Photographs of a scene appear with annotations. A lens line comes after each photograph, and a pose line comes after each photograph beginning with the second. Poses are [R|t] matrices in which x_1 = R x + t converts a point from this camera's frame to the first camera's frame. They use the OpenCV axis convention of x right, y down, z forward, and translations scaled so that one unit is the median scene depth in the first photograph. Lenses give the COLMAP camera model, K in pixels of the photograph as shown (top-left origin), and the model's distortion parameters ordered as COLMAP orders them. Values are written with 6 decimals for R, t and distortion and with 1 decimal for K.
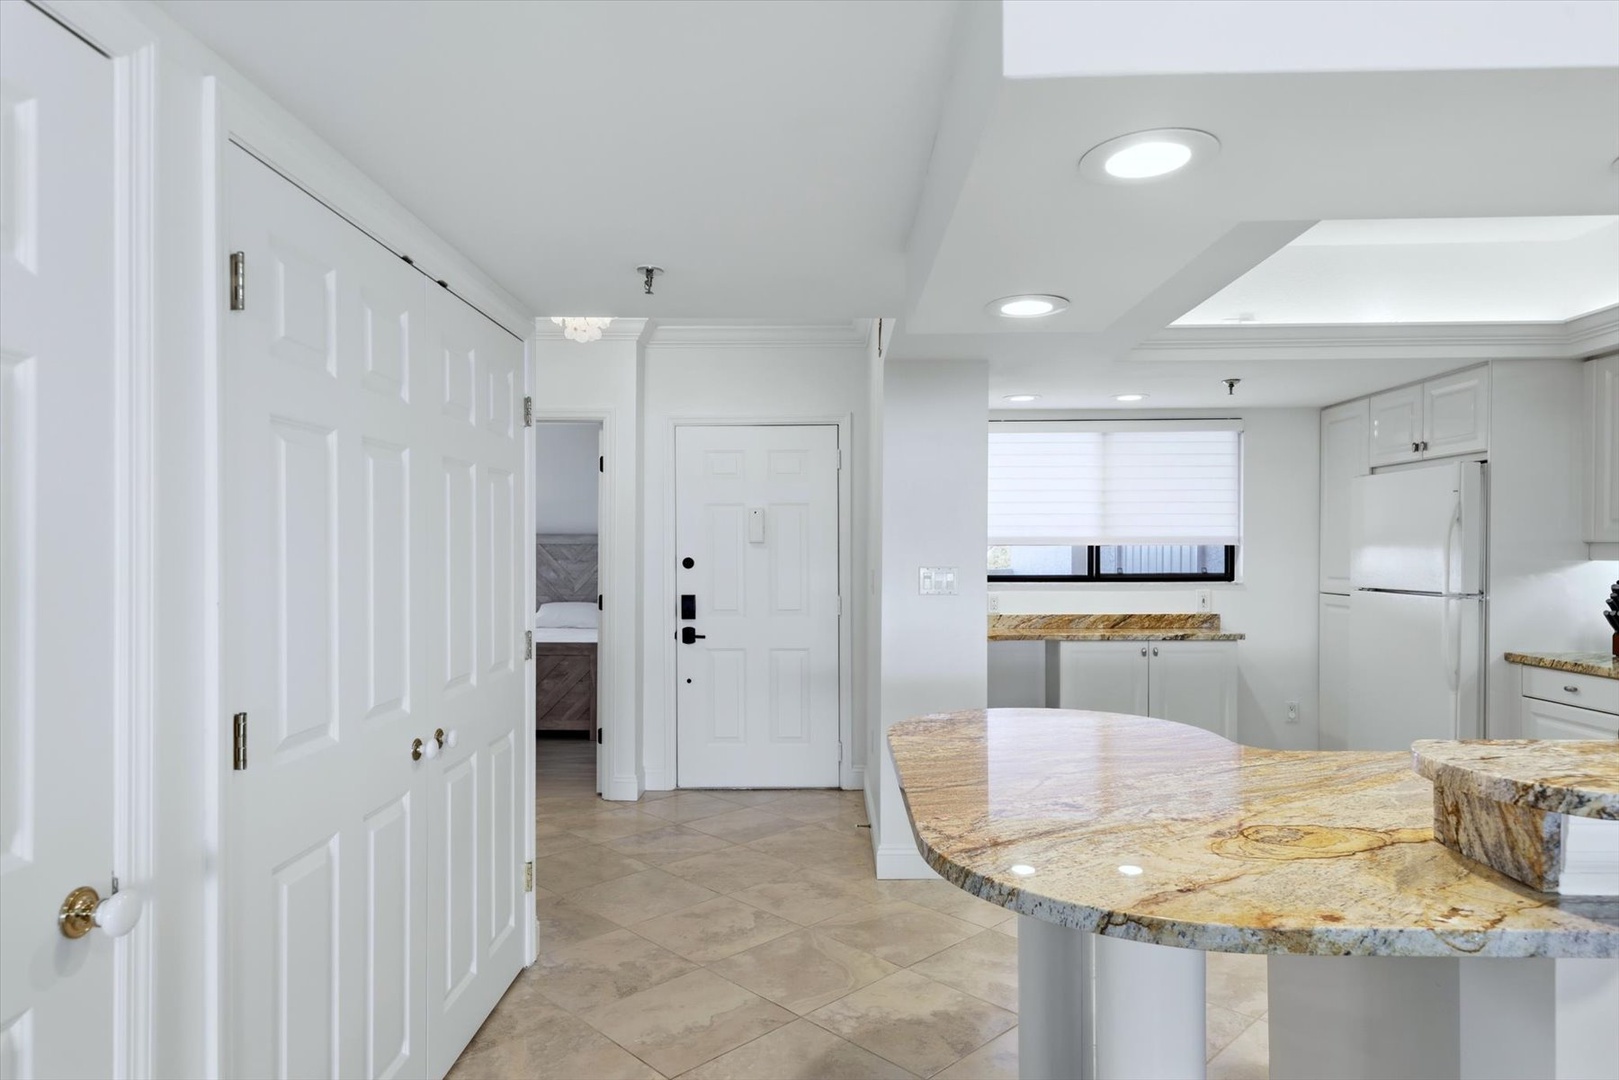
lens RADIAL K [[859.6, 0, 812.2], [0, 859.6, 554.3], [0, 0, 1]] dist [-0.003664, -0.001091]
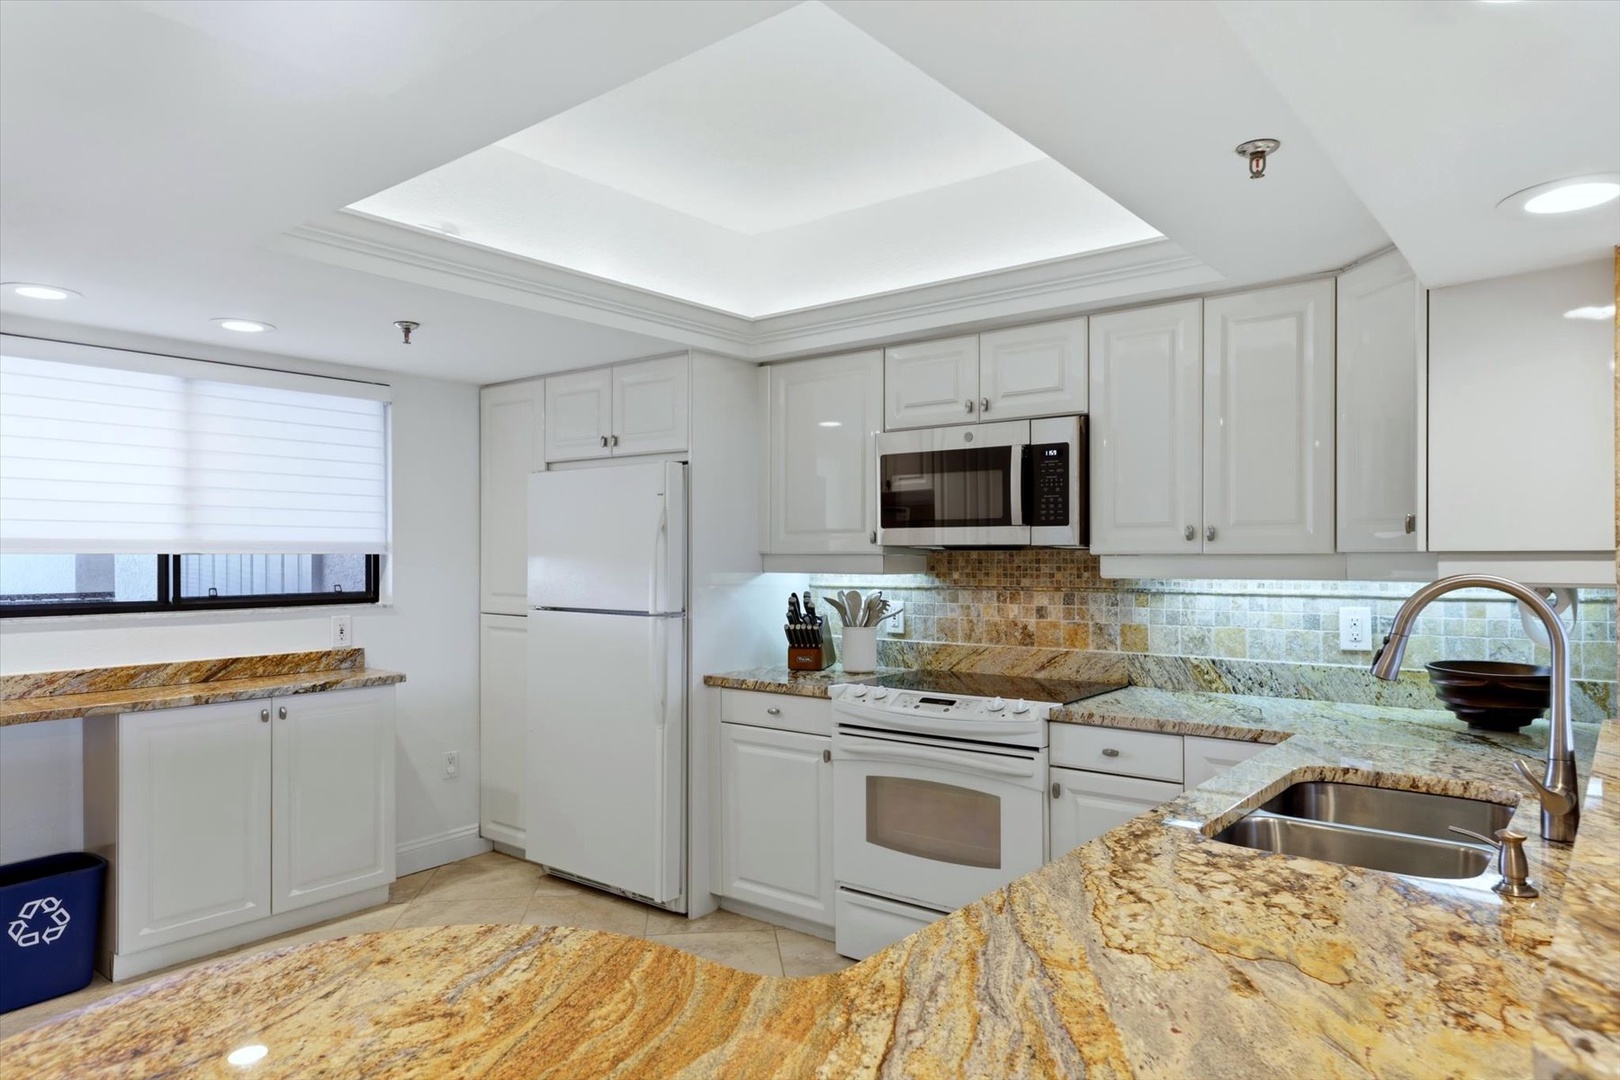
lens RADIAL K [[1026.7, 0, 811.0], [0, 1026.7, 565.6], [0, 0, 1]] dist [0.013968, -0.001404]
pose [[0.612011, -0.005597, 0.790829, 0.015223], [0.002761, 0.999984, 0.004941, -0.004647], [-0.790844, -0.000841, 0.612017, 0.179194]]
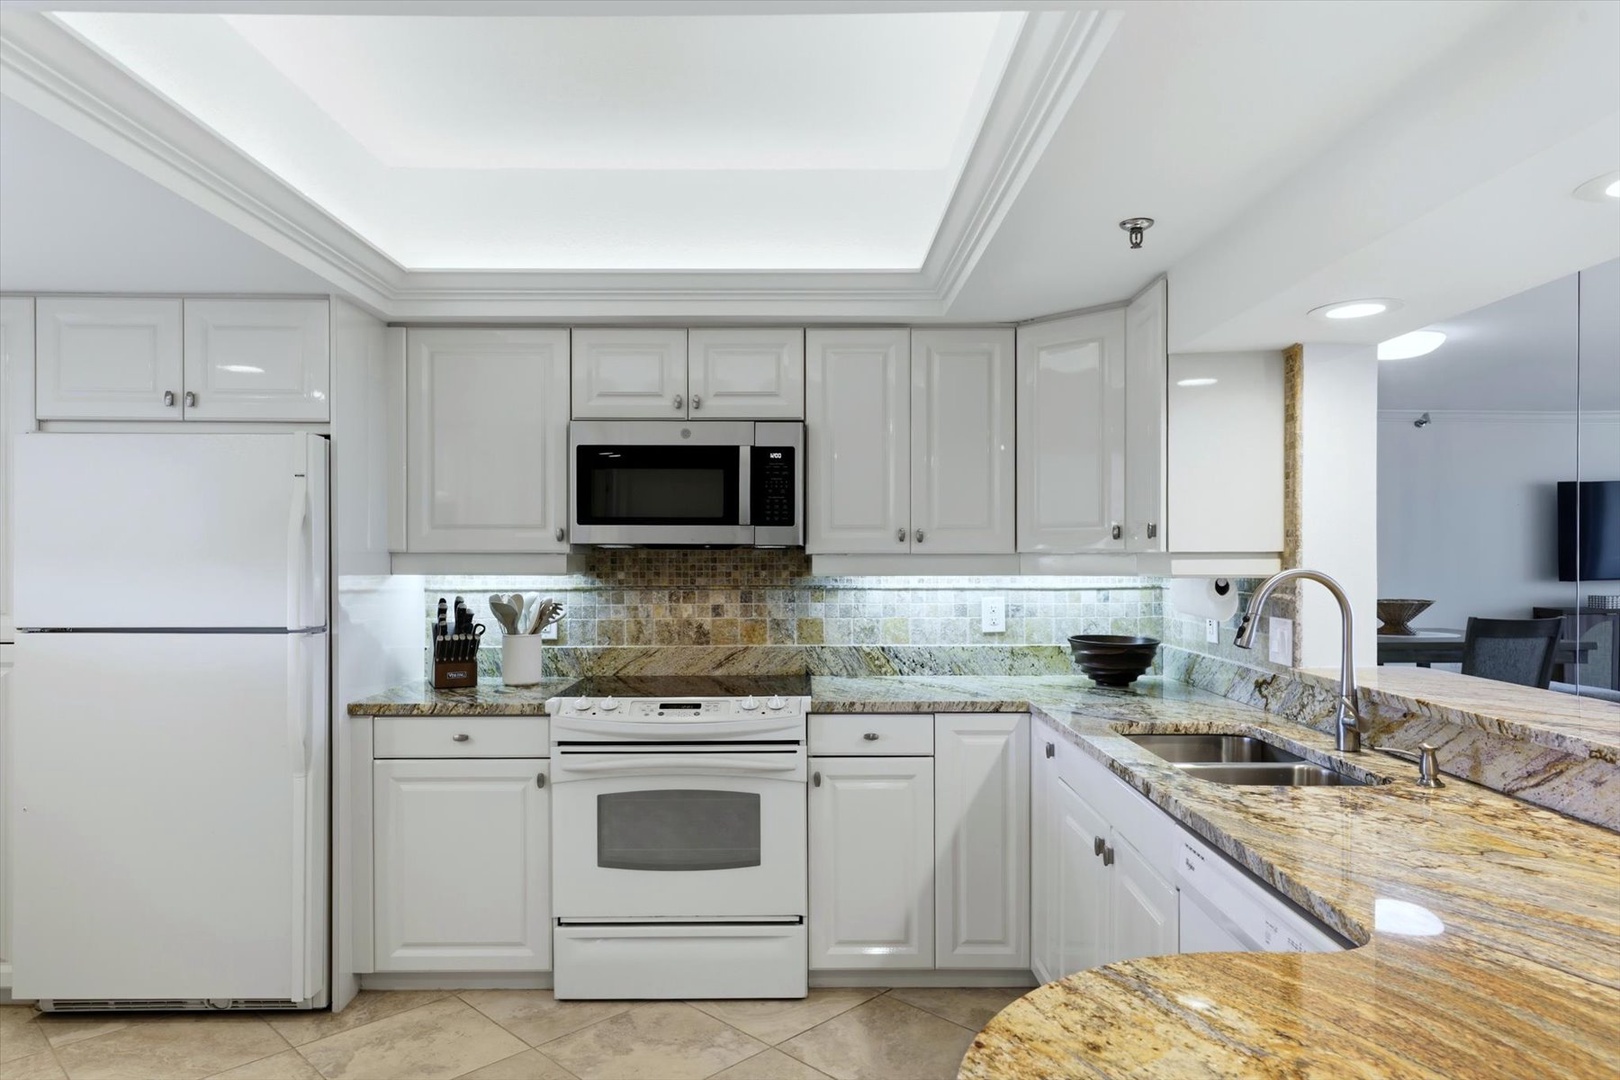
lens RADIAL K [[1026.7, 0, 802.8], [0, 1026.7, 561.6], [0, 0, 1]] dist [0.013968, -0.001404]
pose [[-0.021462, -0.003973, 0.999762, -0.051168], [0.004170, 0.999983, 0.004063, -0.005669], [-0.999761, 0.004256, -0.021445, 0.459435]]
